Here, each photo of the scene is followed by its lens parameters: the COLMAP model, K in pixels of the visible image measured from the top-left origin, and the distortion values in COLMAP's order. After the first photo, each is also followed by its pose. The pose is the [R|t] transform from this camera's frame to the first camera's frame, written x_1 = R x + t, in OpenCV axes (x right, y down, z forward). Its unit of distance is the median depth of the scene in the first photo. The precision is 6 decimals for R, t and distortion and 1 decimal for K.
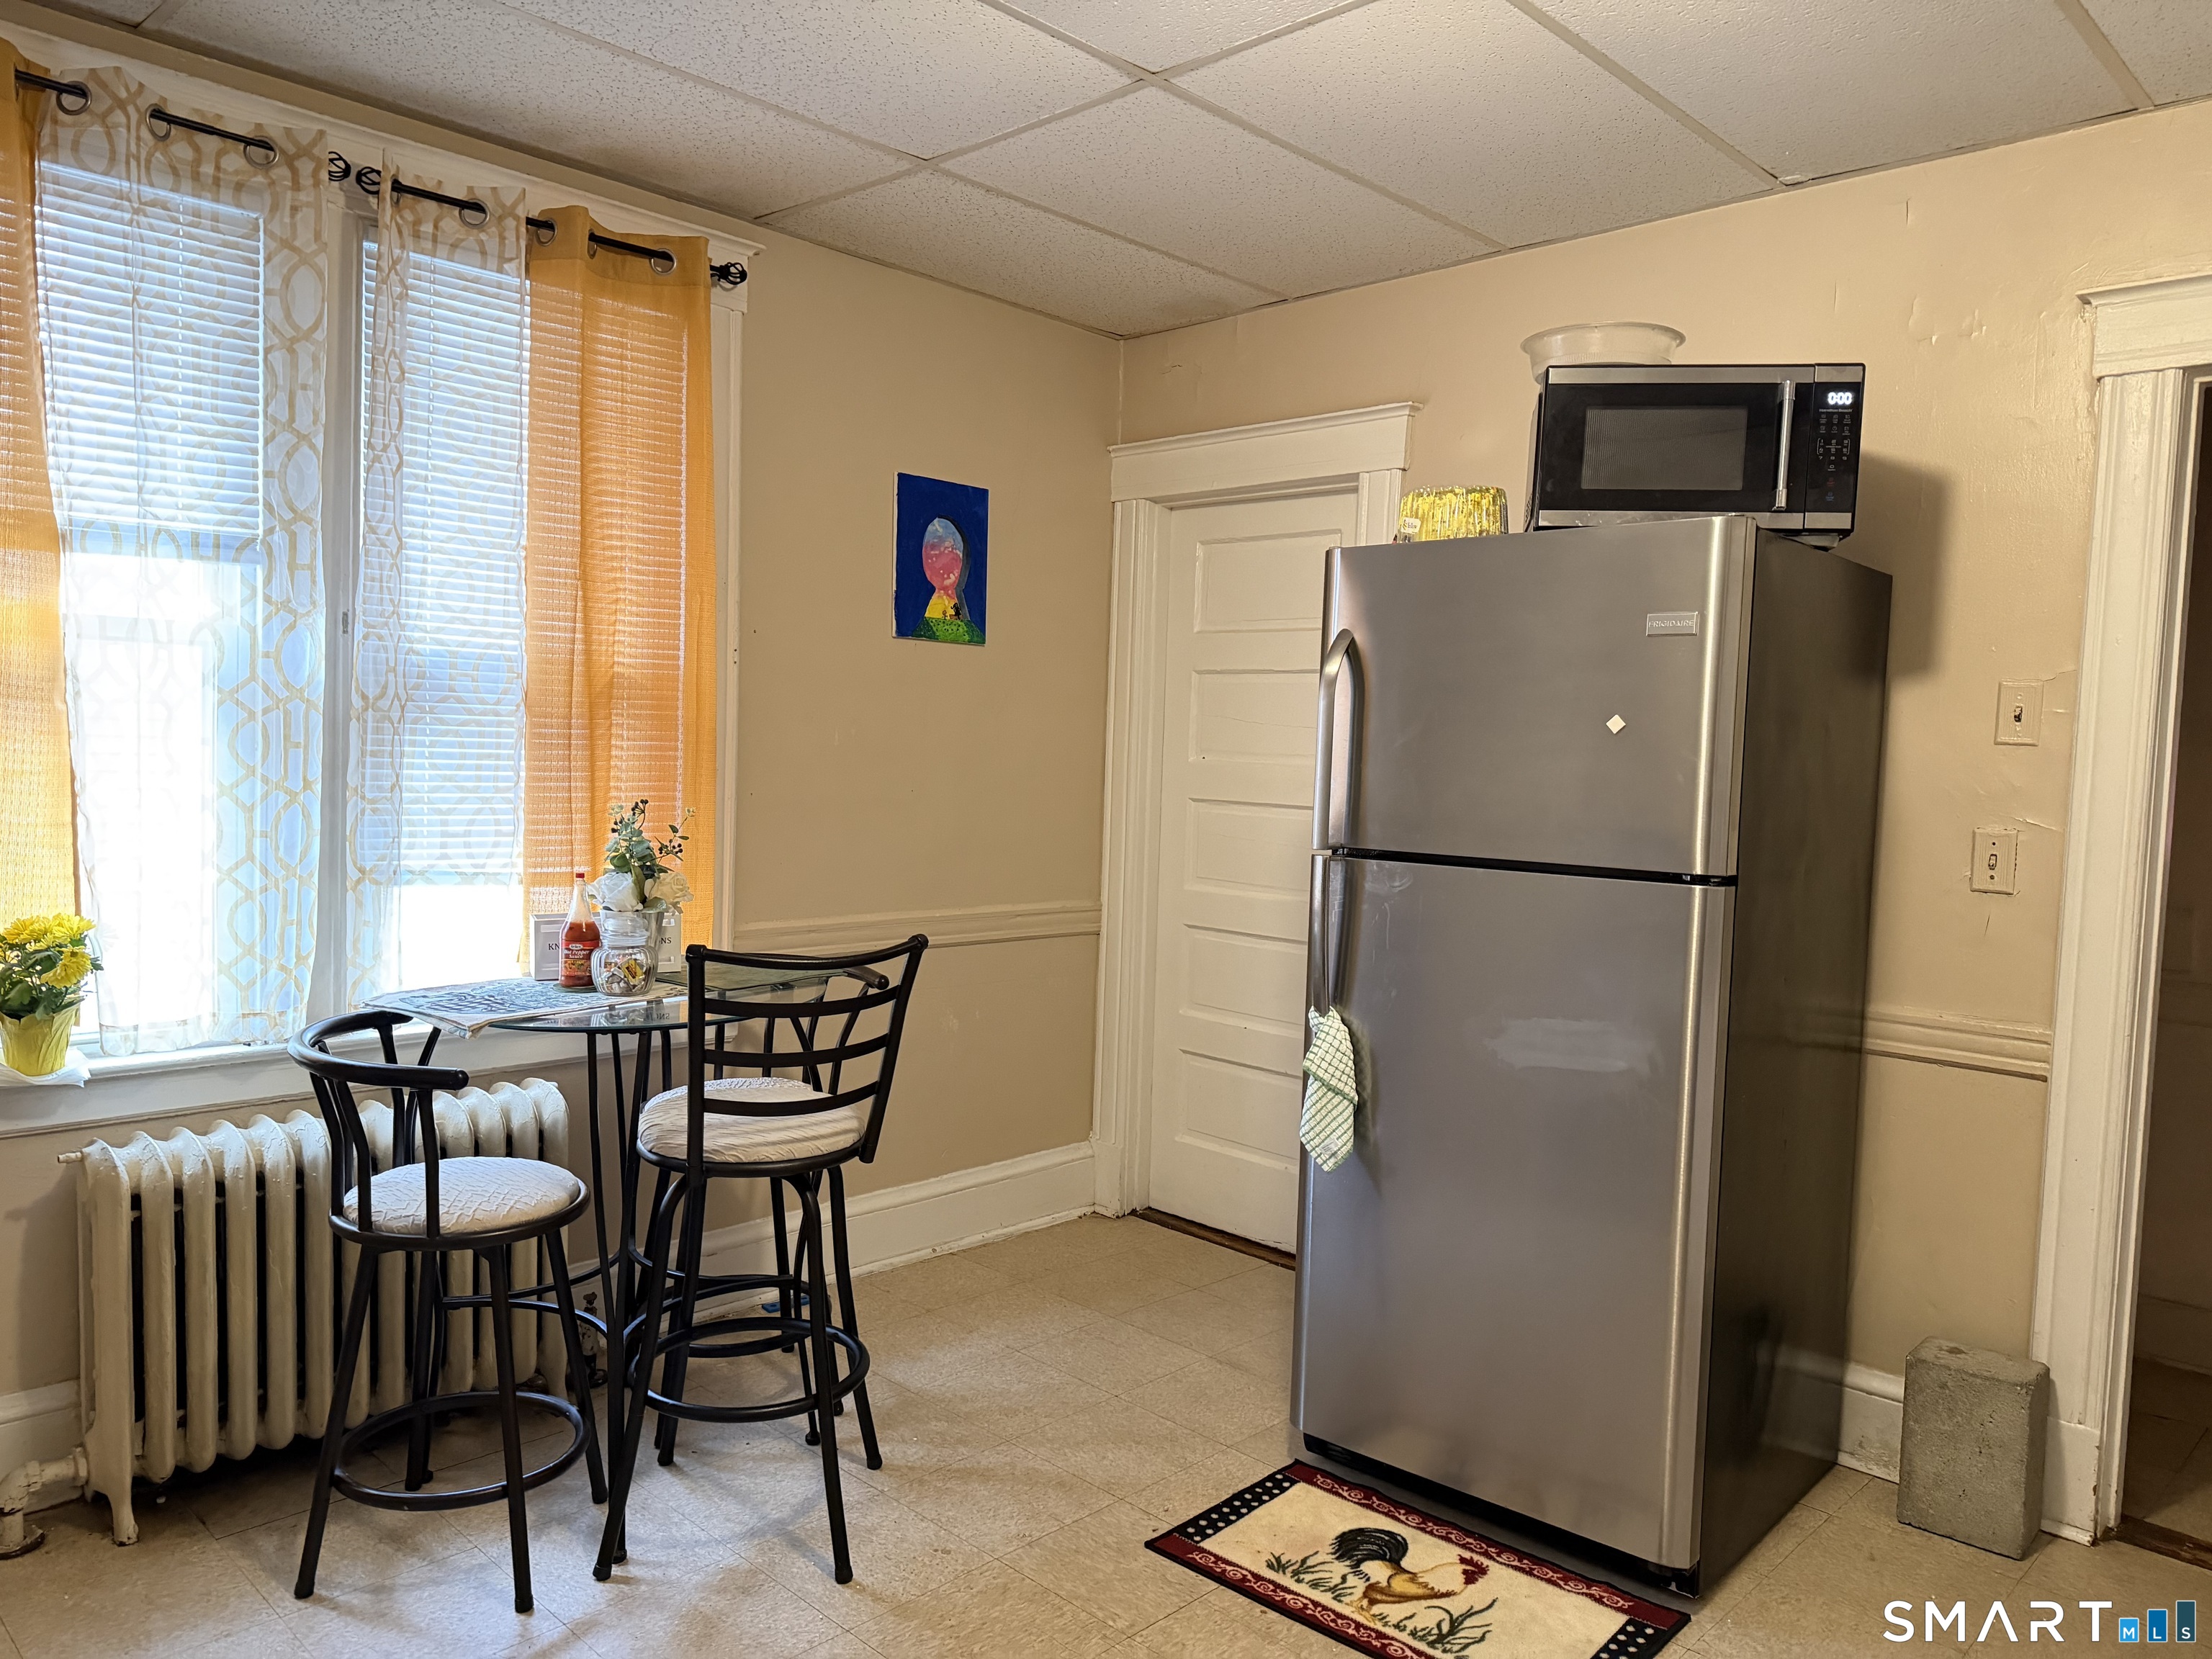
lens RADIAL K [[1559.4, 0, 1108.3], [0, 1559.4, 835.2], [0, 0, 1]] dist [0.027785, -0.027274]
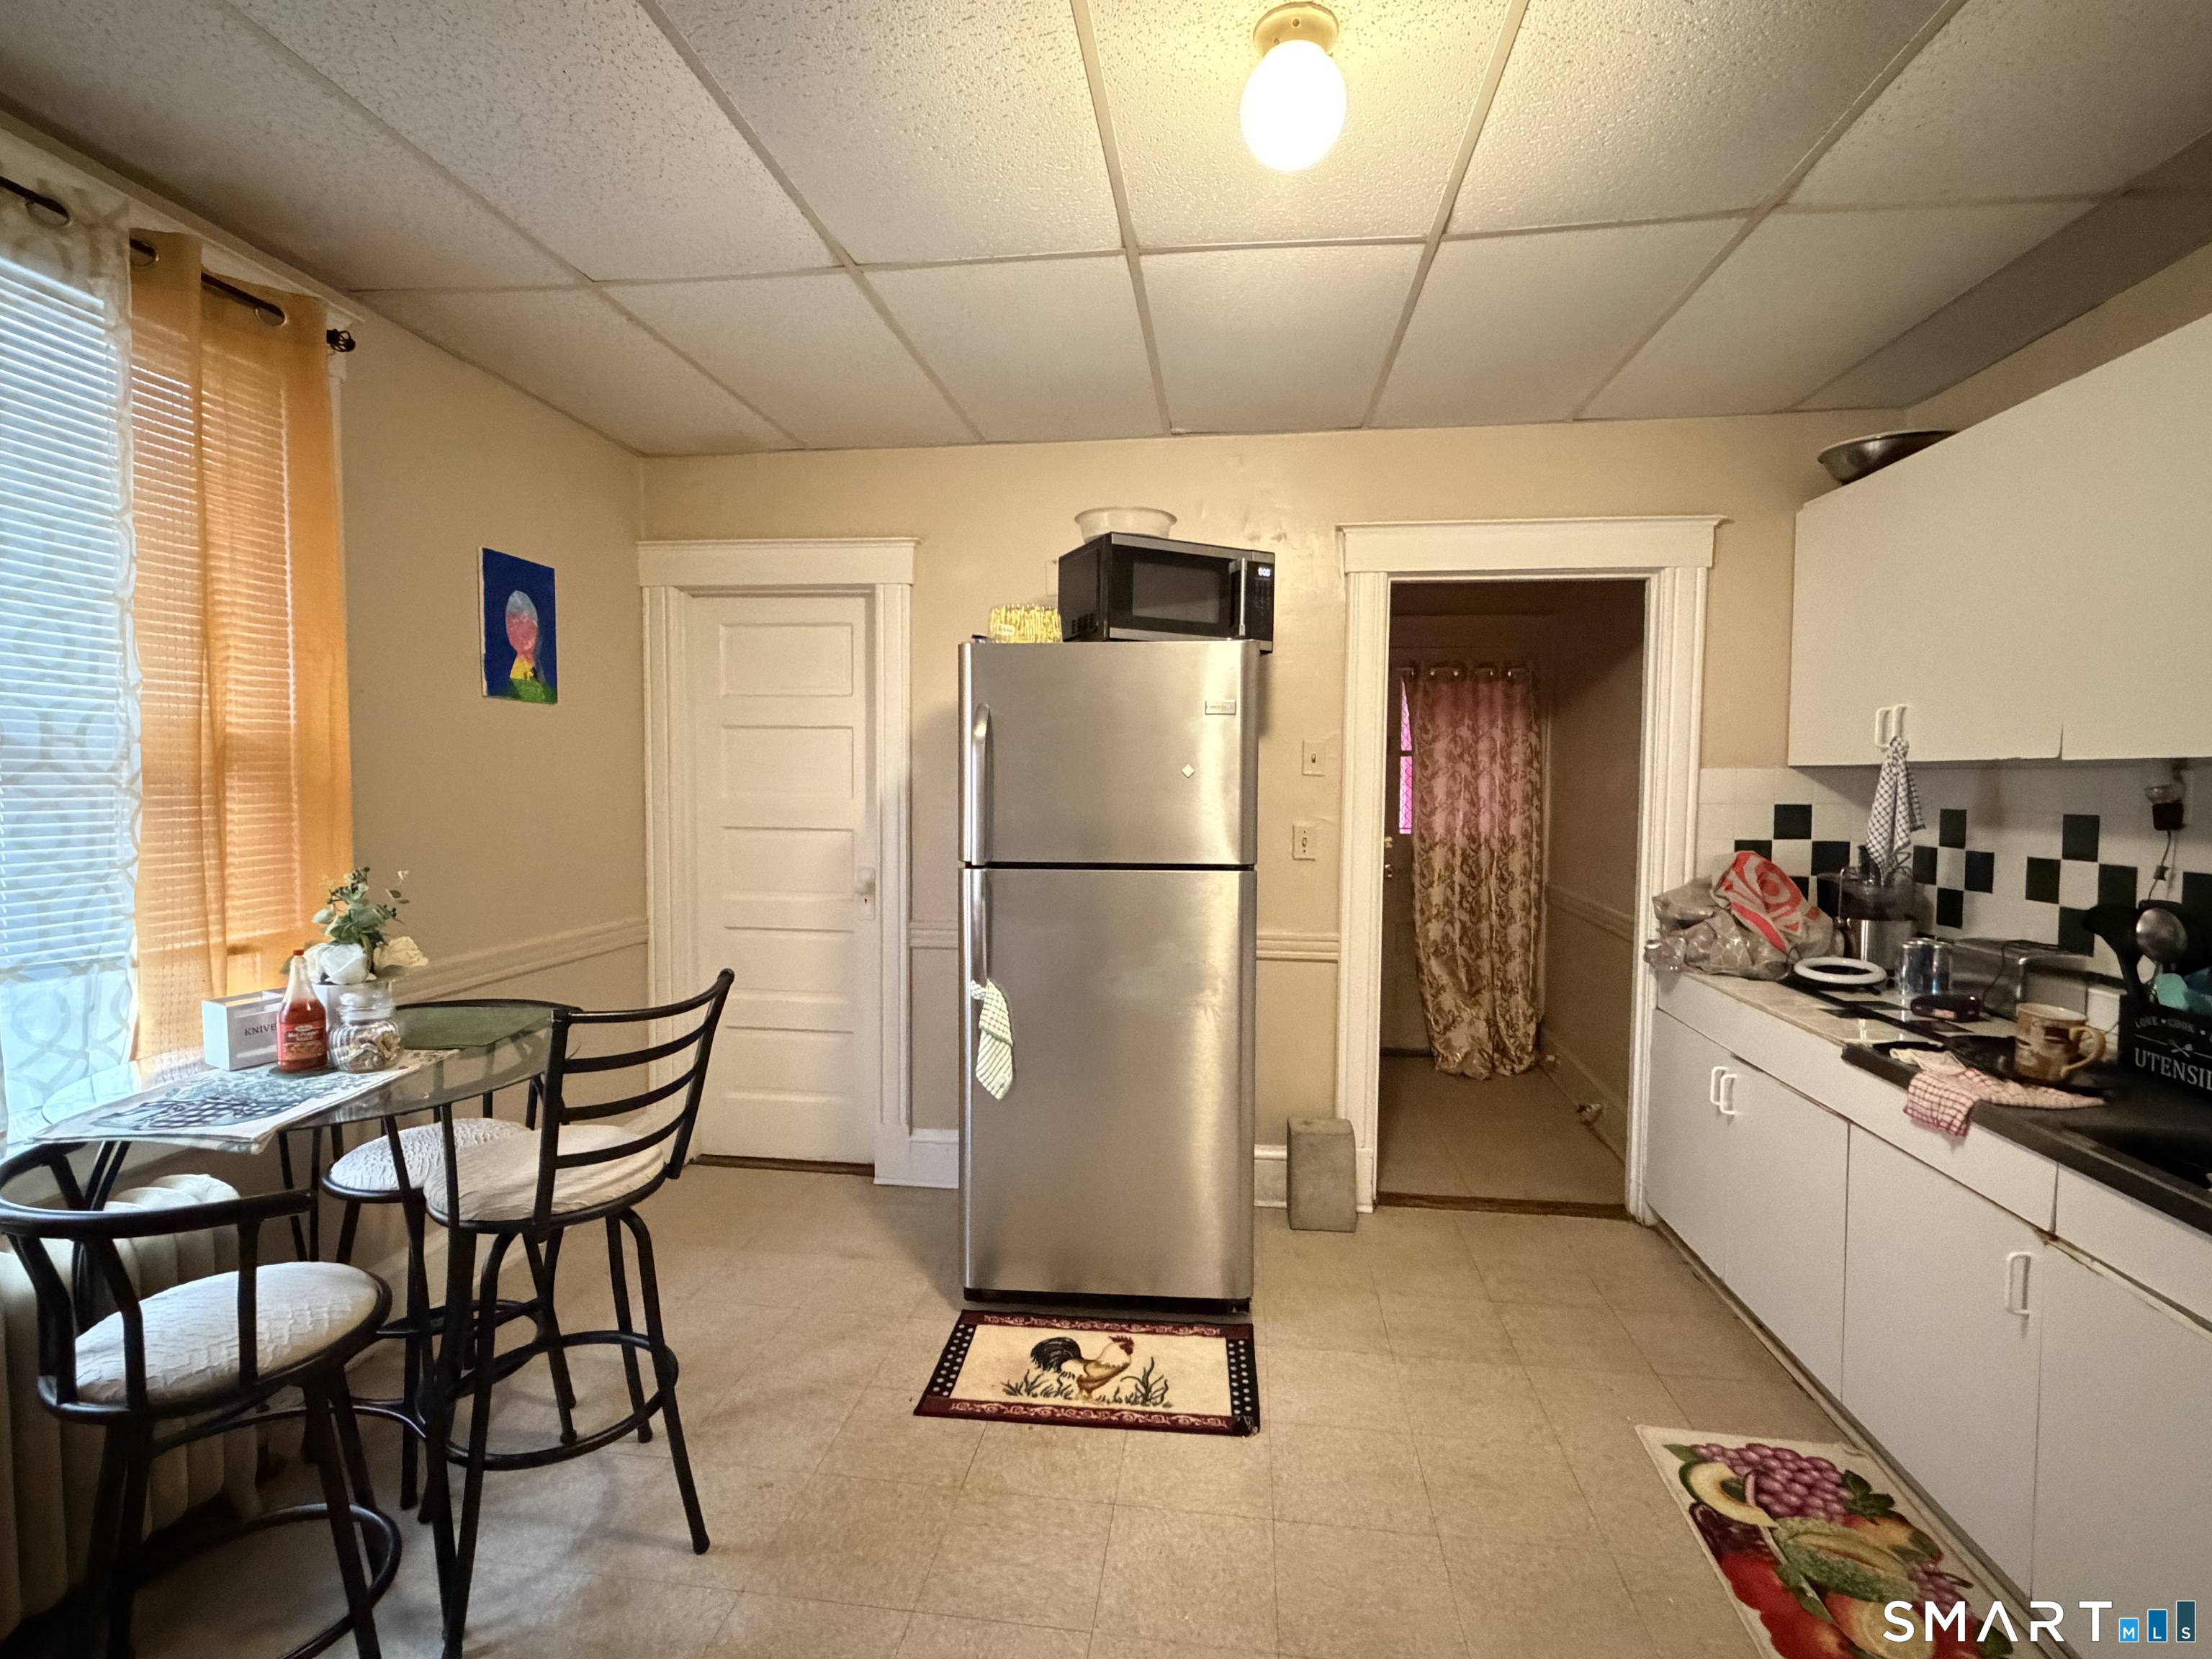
lens RADIAL K [[1045.8, 0, 1110.4], [0, 1045.8, 827.9], [0, 0, 1]] dist [-0.013477, 0.004552]
pose [[0.798419, -0.055537, 0.599536, -0.315258], [0.051325, 0.998390, 0.024133, -0.039319], [-0.599911, 0.011502, 0.799984, 0.197524]]
